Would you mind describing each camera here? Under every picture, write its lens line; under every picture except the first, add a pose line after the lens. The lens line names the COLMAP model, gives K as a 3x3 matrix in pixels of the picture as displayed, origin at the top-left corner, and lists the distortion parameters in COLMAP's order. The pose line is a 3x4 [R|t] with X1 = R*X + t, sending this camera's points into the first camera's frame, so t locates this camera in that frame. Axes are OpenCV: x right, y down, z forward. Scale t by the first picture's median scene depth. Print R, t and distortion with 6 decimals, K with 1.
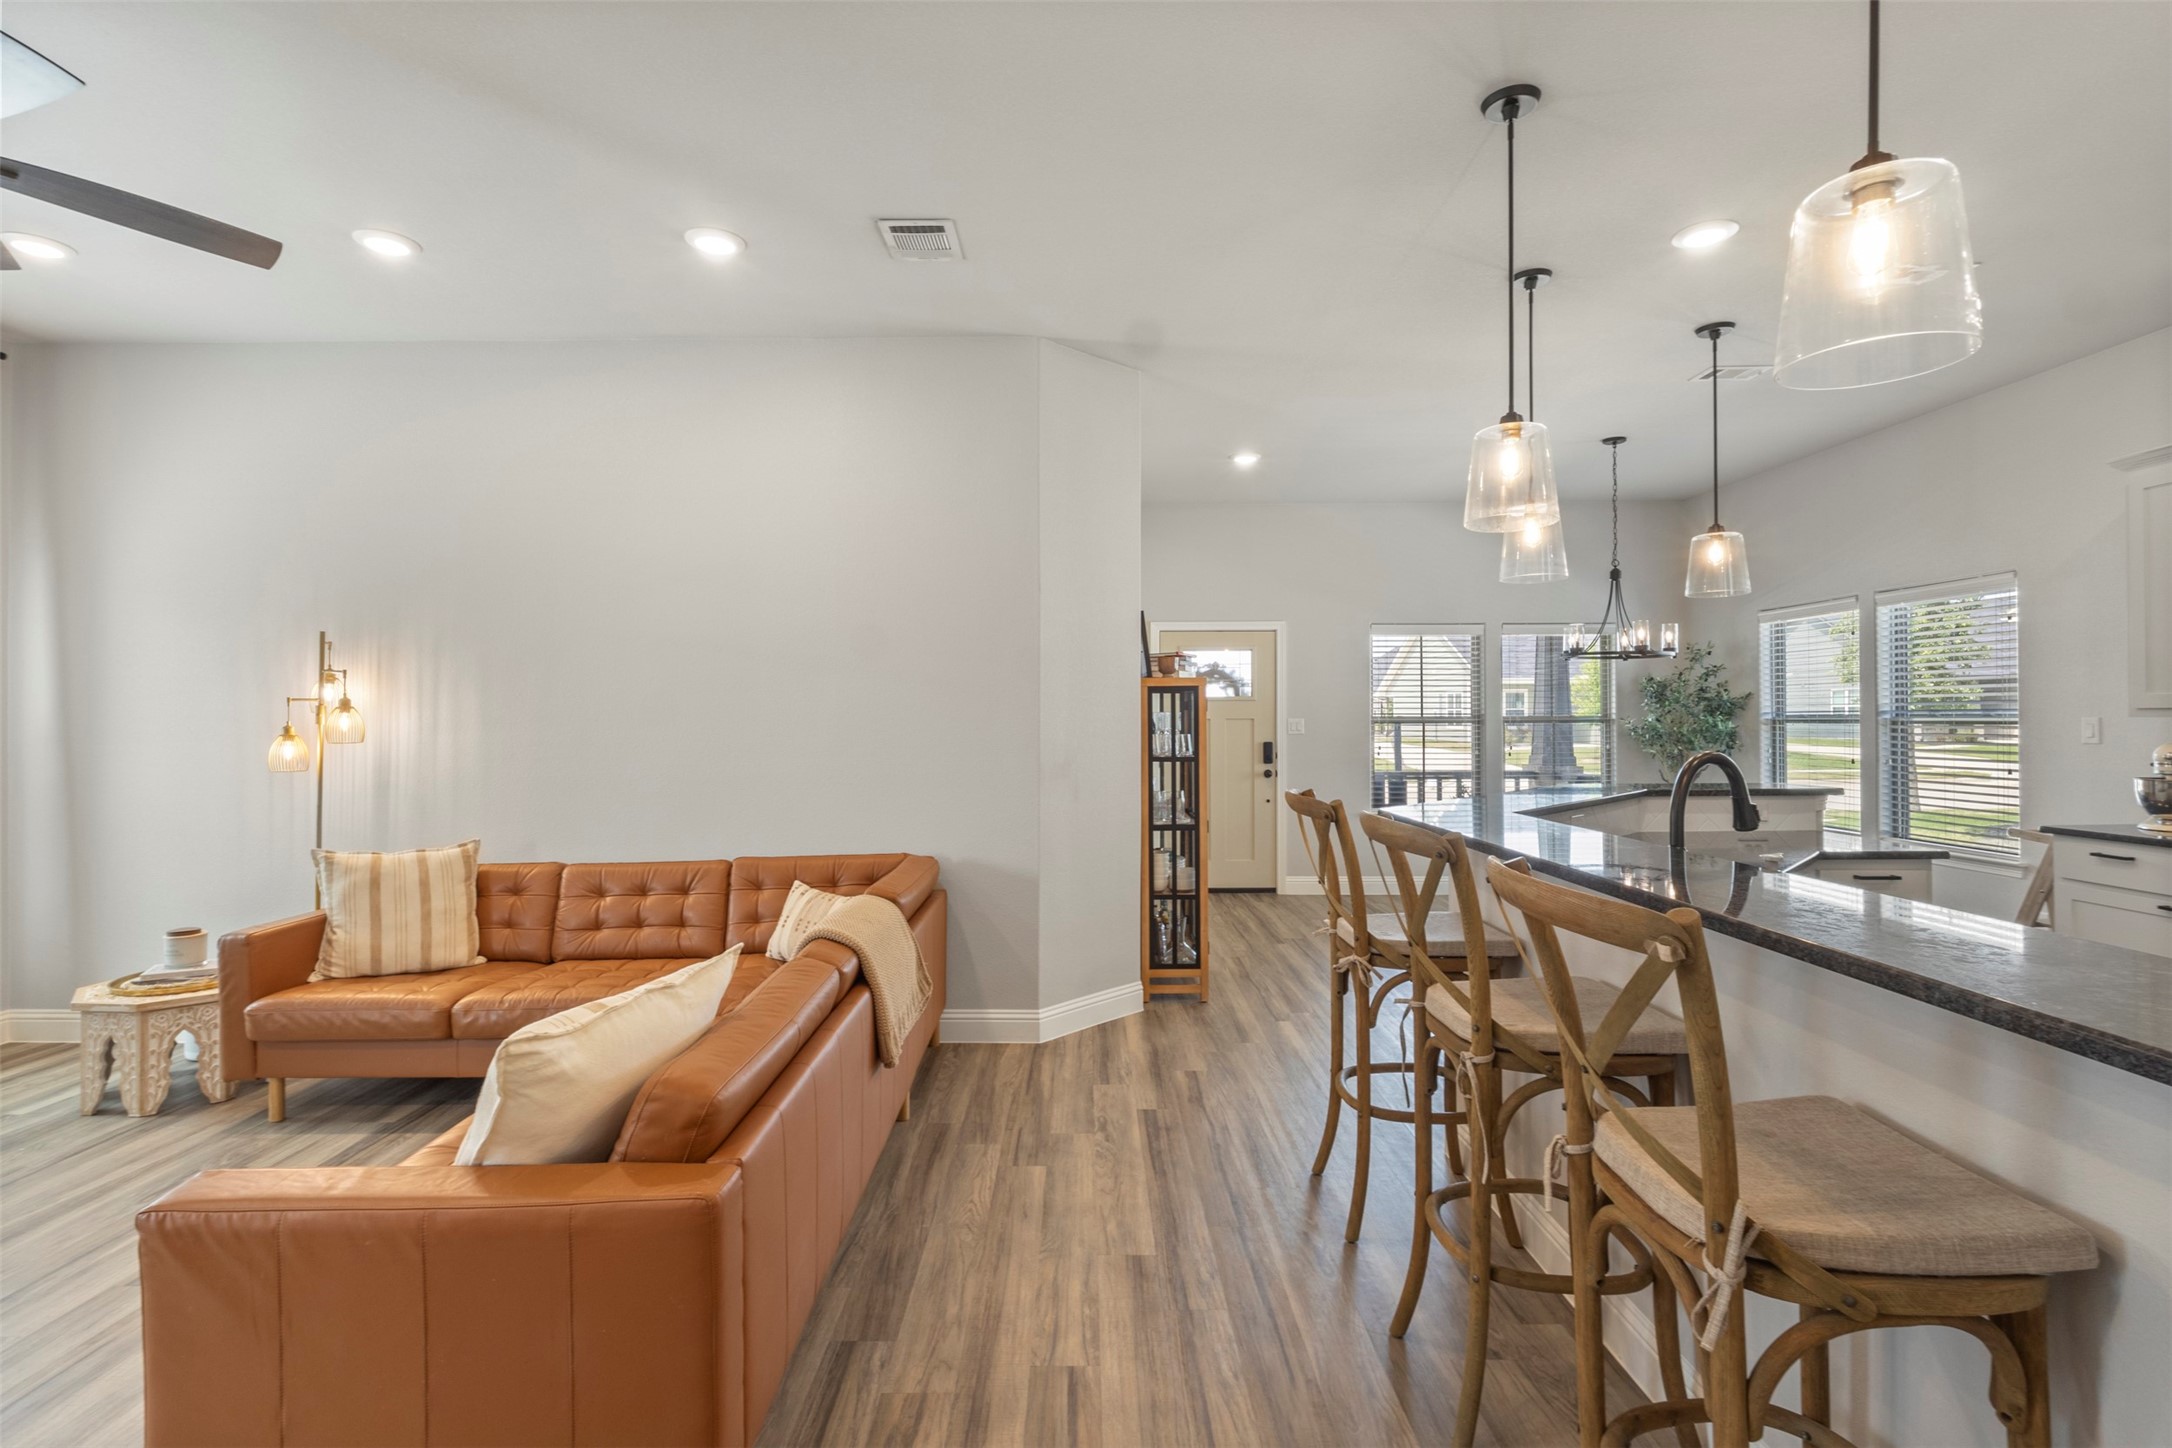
lens RADIAL K [[1002.4, 0, 1081.6], [0, 1002.4, 712.6], [0, 0, 1]] dist [0.001749, 0.000596]
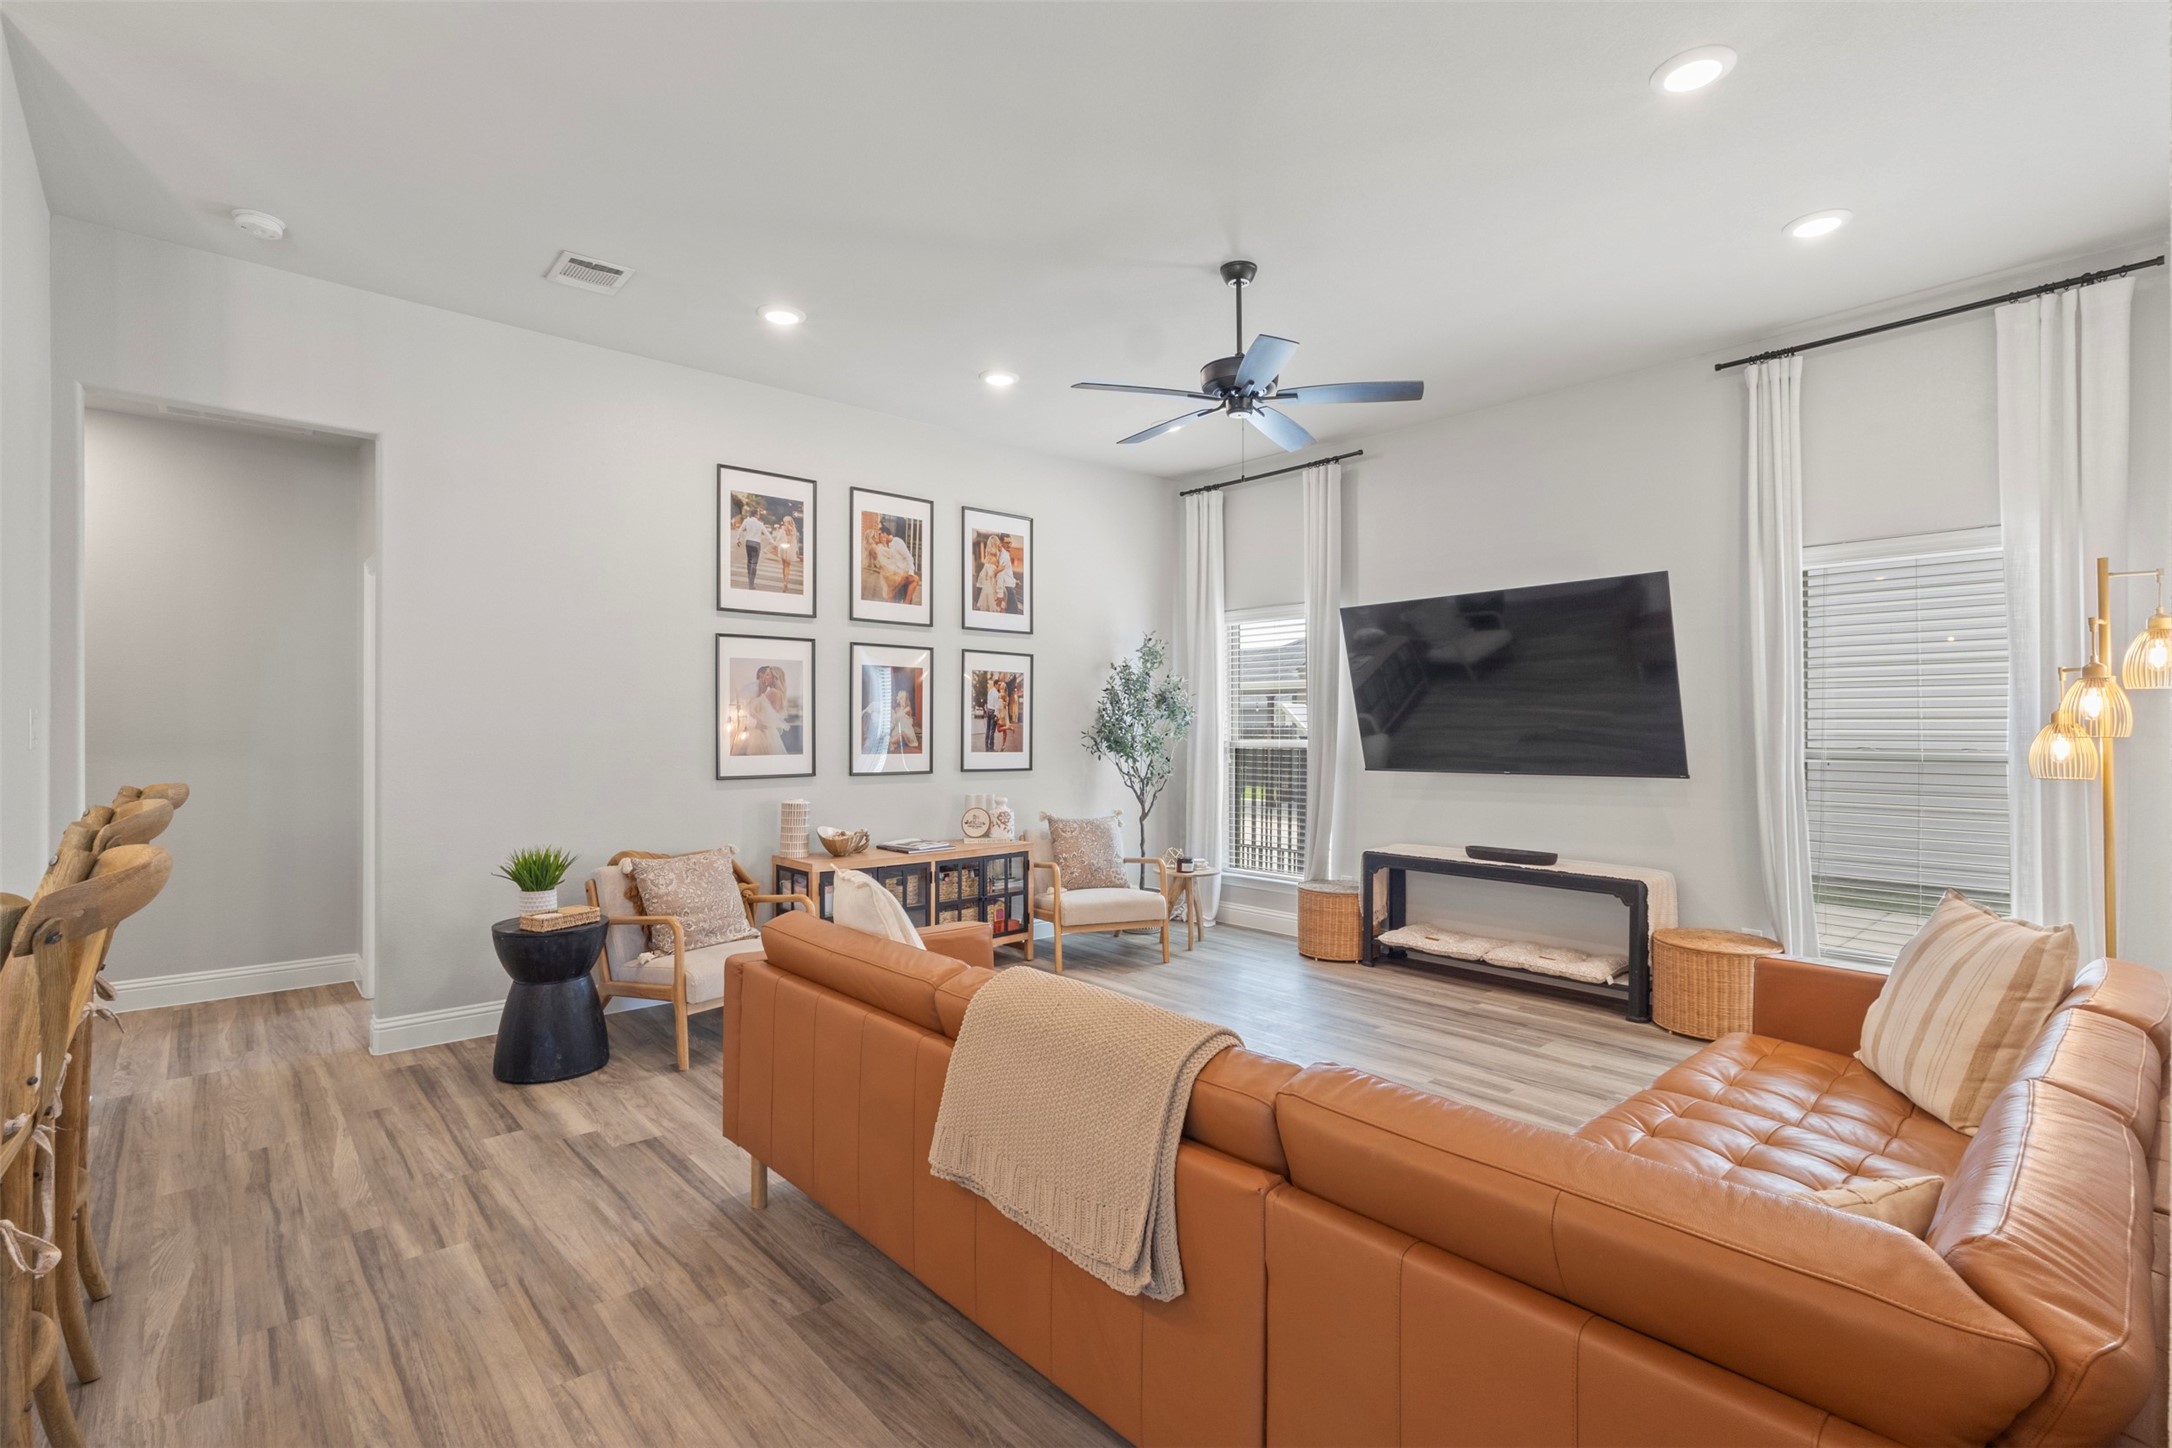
lens RADIAL K [[1002.4, 0, 1072.0], [0, 1002.4, 726.0], [0, 0, 1]] dist [0.001749, 0.000596]
pose [[-0.754985, -0.000111, -0.655742, 0.136306], [0.002424, 0.999993, -0.002961, 0.024387], [0.655738, -0.003825, -0.754979, 1.060174]]
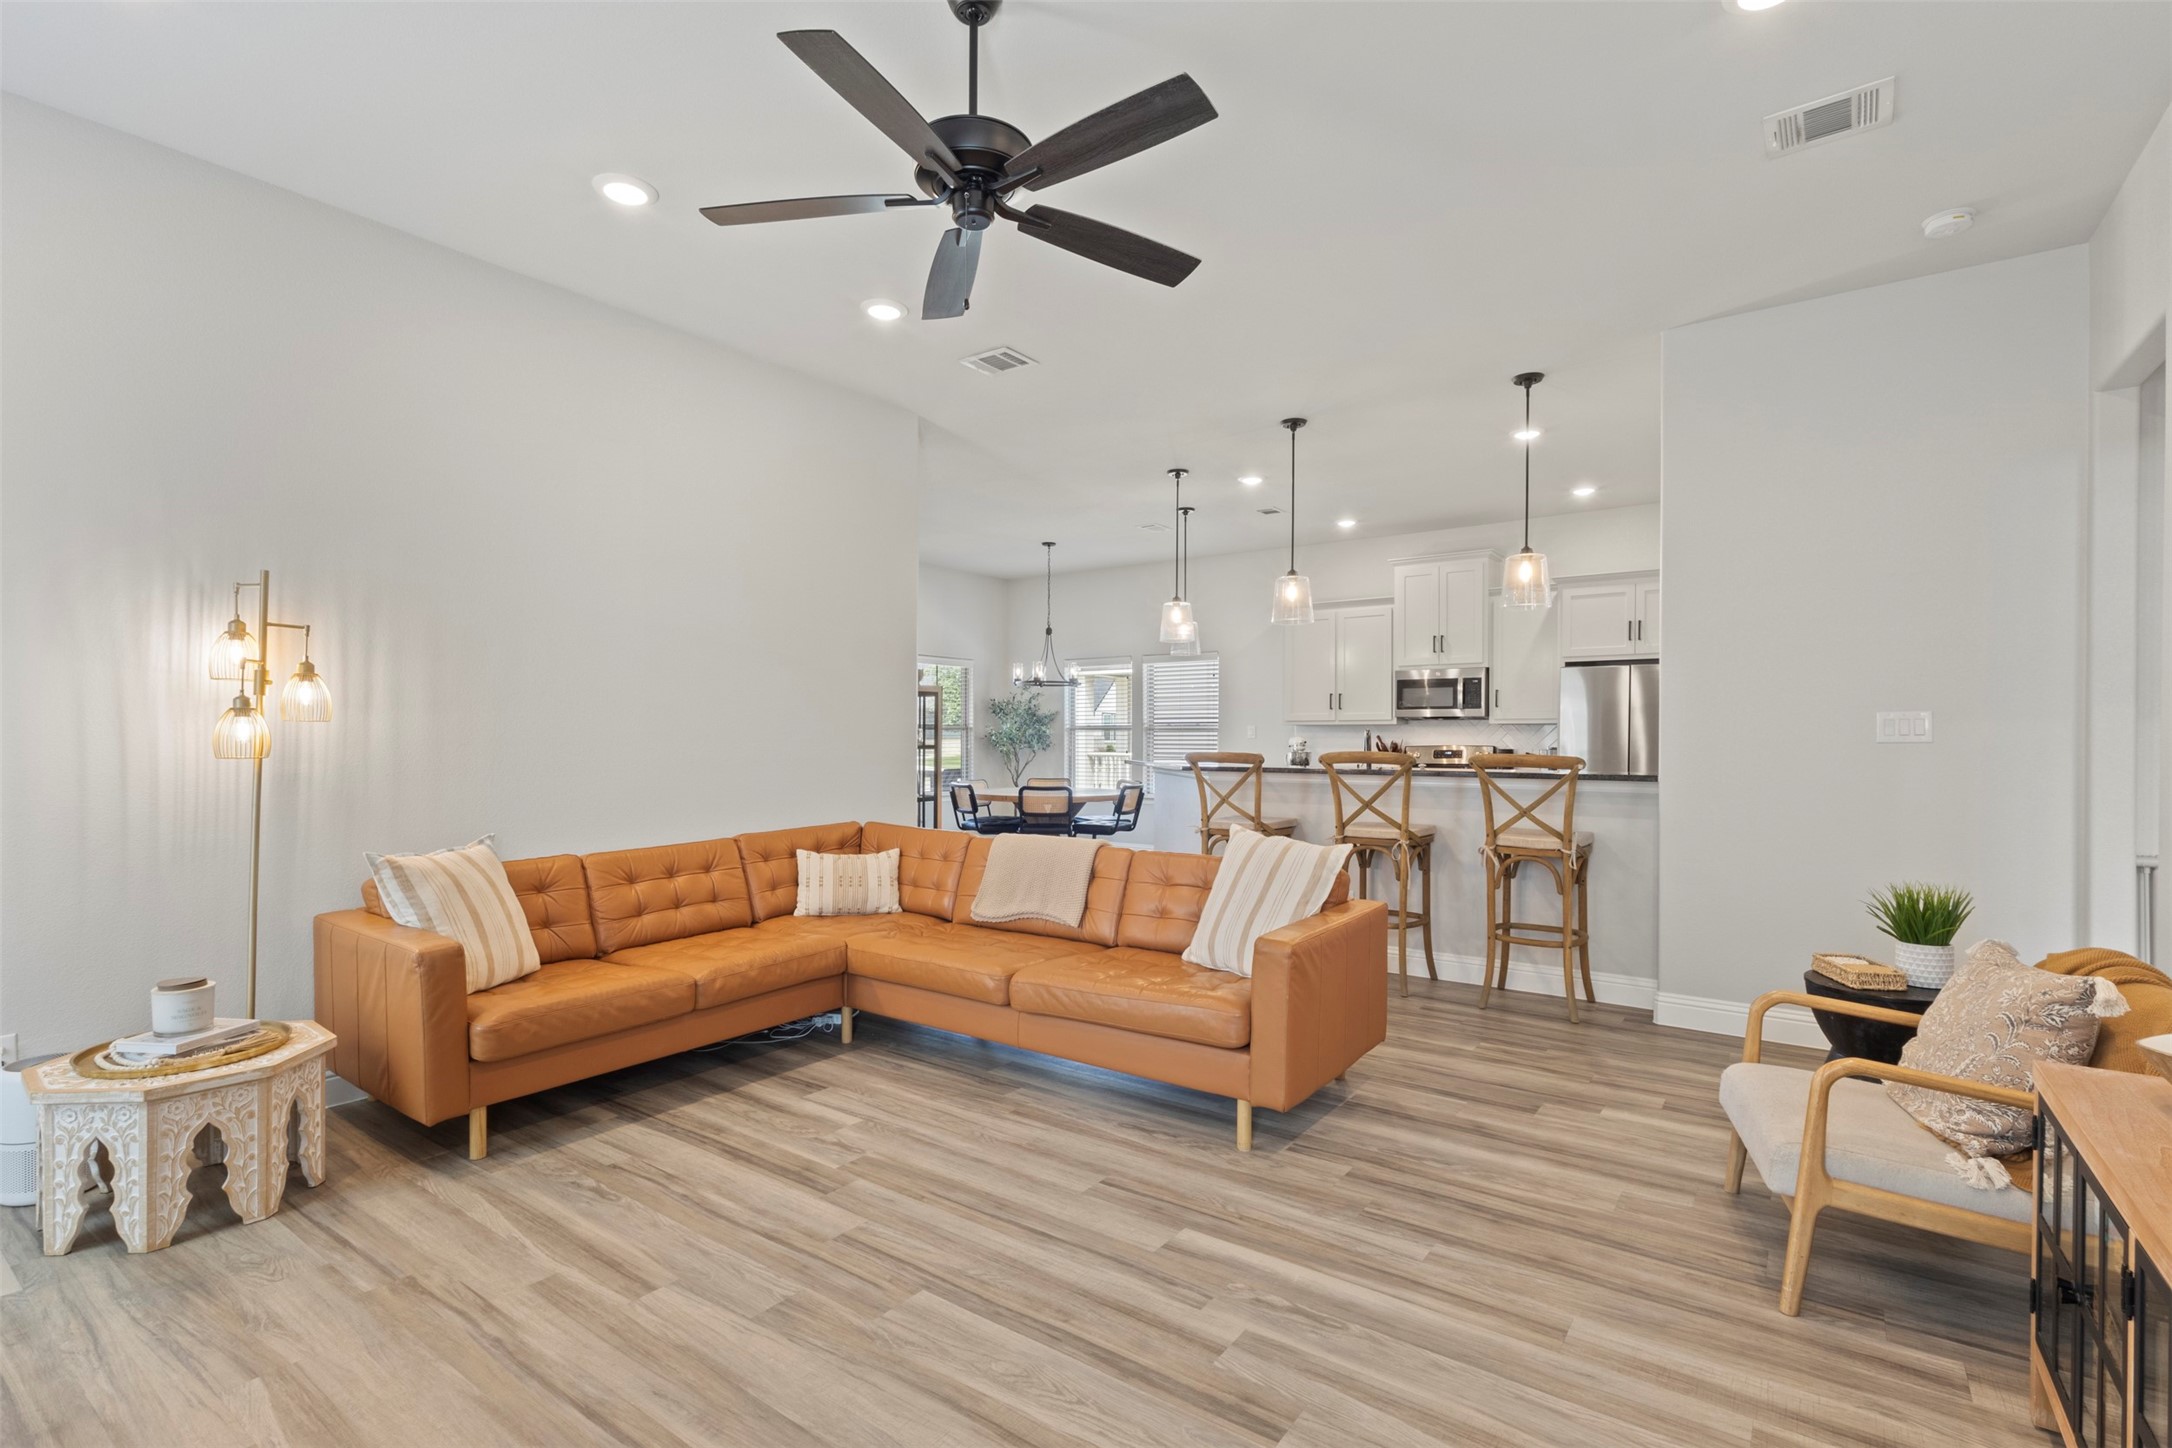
lens RADIAL K [[1002.4, 0, 1086.8], [0, 1002.4, 743.1], [0, 0, 1]] dist [0.001749, 0.000596]
pose [[0.584691, 0.001105, 0.811256, -1.011906], [-0.008769, 0.999949, 0.004959, 0.038571], [-0.811209, -0.010013, 0.584671, 0.073329]]
